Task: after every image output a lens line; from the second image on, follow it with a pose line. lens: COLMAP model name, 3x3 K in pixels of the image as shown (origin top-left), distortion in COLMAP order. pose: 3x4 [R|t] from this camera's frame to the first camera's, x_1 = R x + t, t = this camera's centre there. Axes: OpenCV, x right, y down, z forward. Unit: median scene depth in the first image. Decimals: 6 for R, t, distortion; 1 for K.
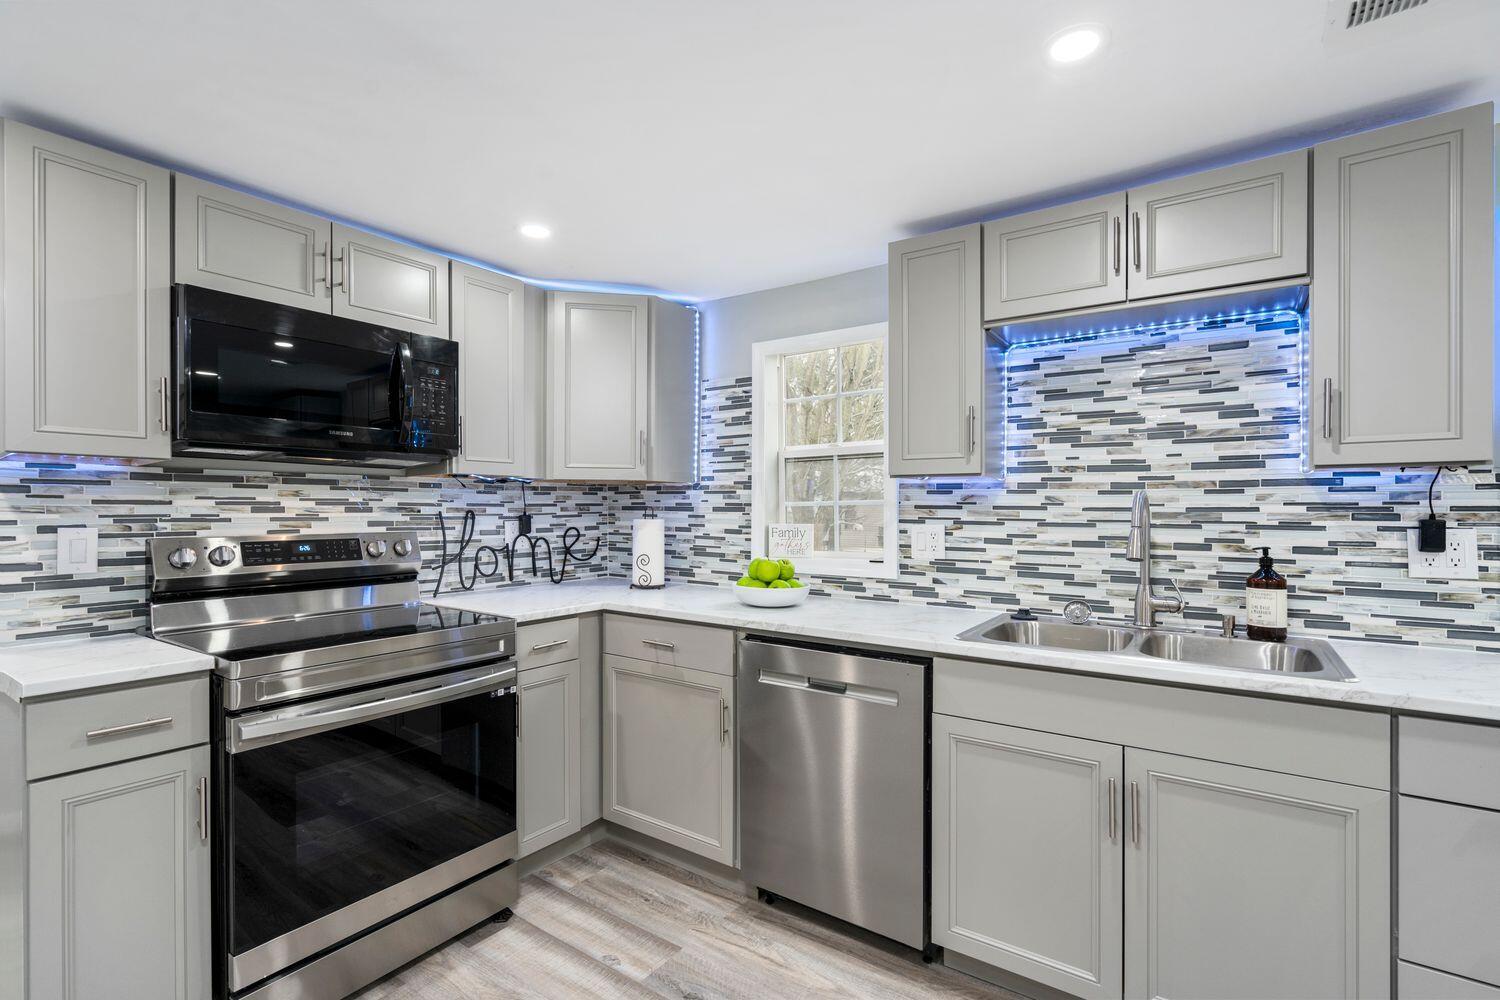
lens RADIAL K [[688.1, 0, 749.7], [0, 688.1, 506.1], [0, 0, 1]] dist [0.000138, 0.000300]
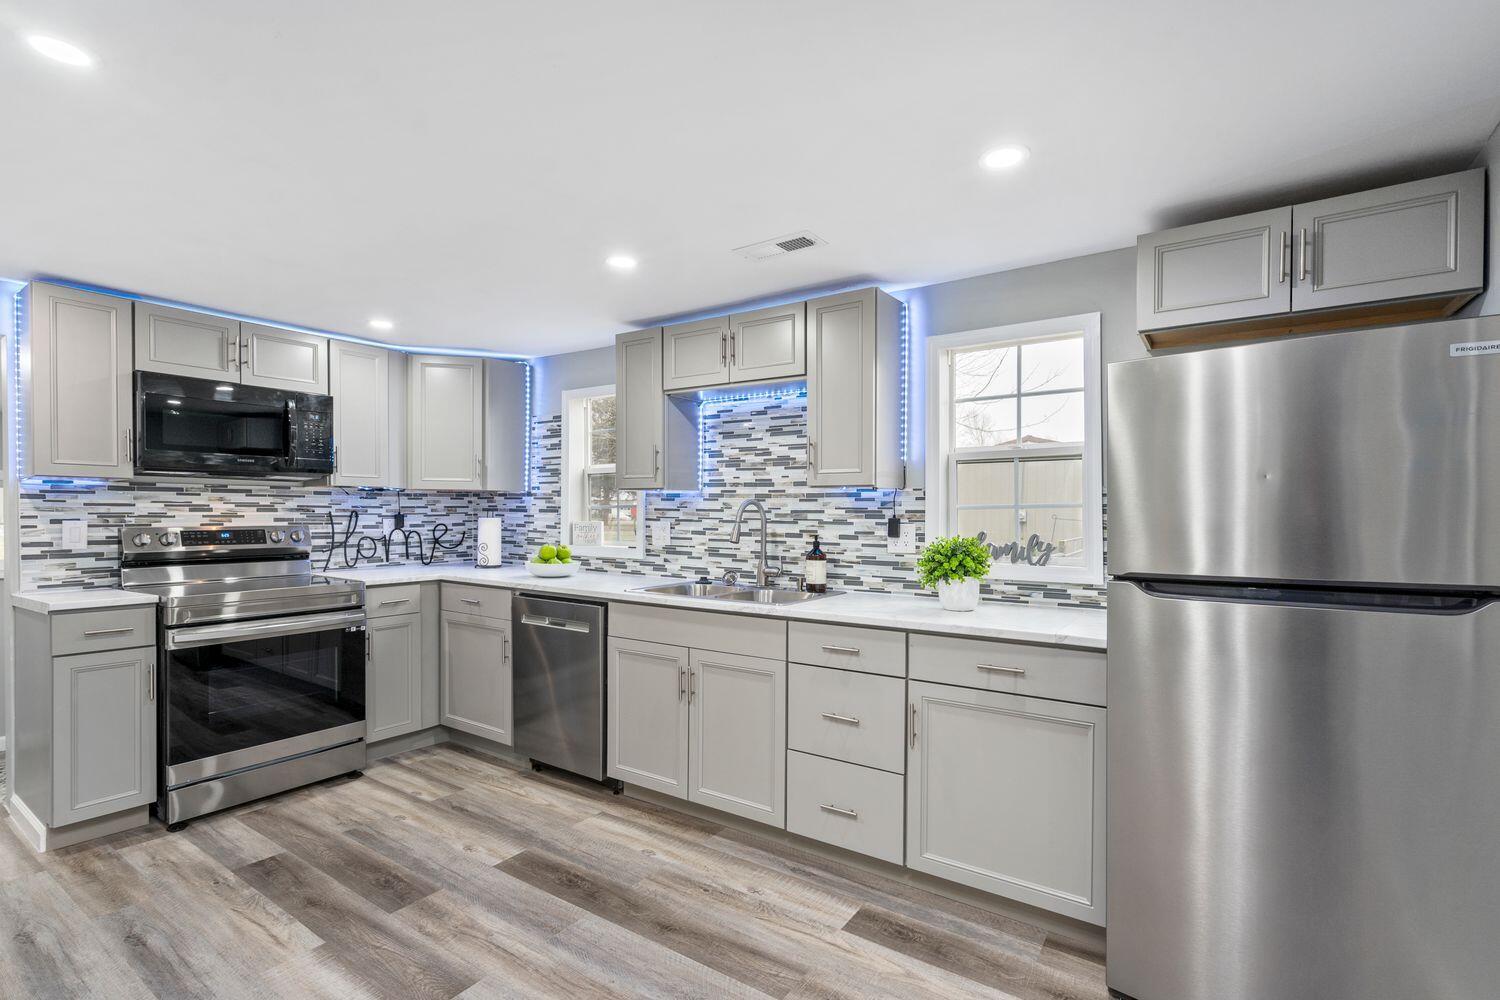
lens RADIAL K [[700.0, 0, 752.1], [0, 700.0, 516.8], [0, 0, 1]] dist [0.002463, 0.001155]
pose [[0.999936, 0.003321, 0.010785, 0.475017], [-0.003449, 0.999923, 0.011913, -0.001864], [-0.010744, -0.011949, 0.999871, -0.530692]]
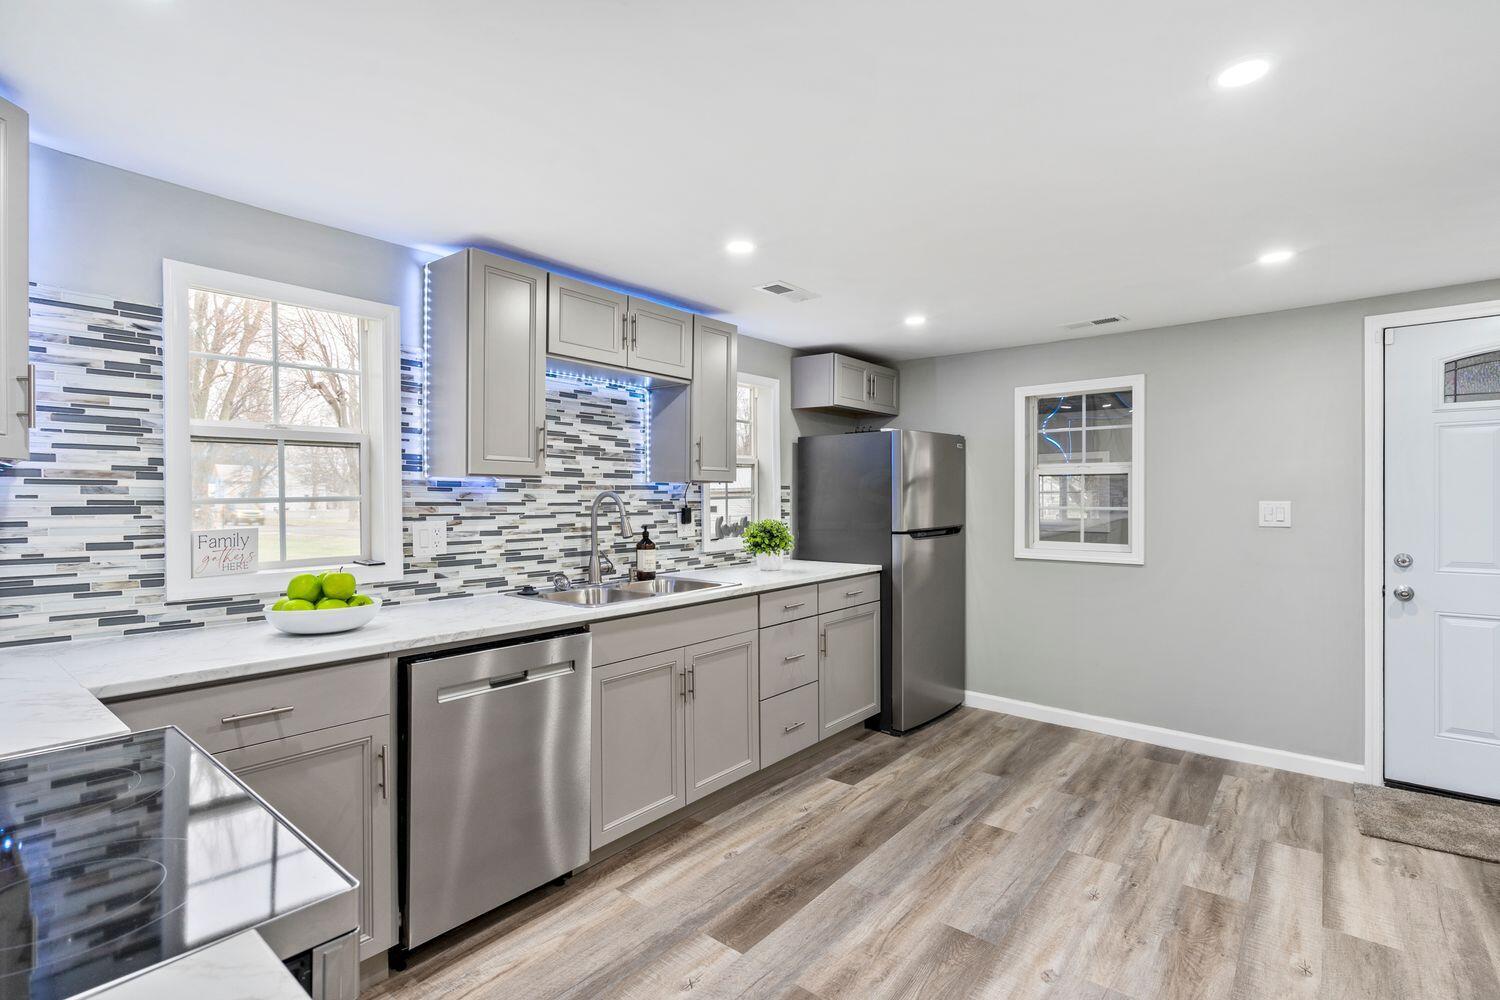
lens RADIAL K [[705.3, 0, 750.0], [0, 705.3, 500.0], [0, 0, 1]] dist [0.001014, 0.000151]
pose [[0.079377, -0.004256, 0.996836, -0.798791], [0.000685, 0.999991, 0.004214, -0.008979], [-0.996844, 0.000348, 0.079380, 0.492476]]
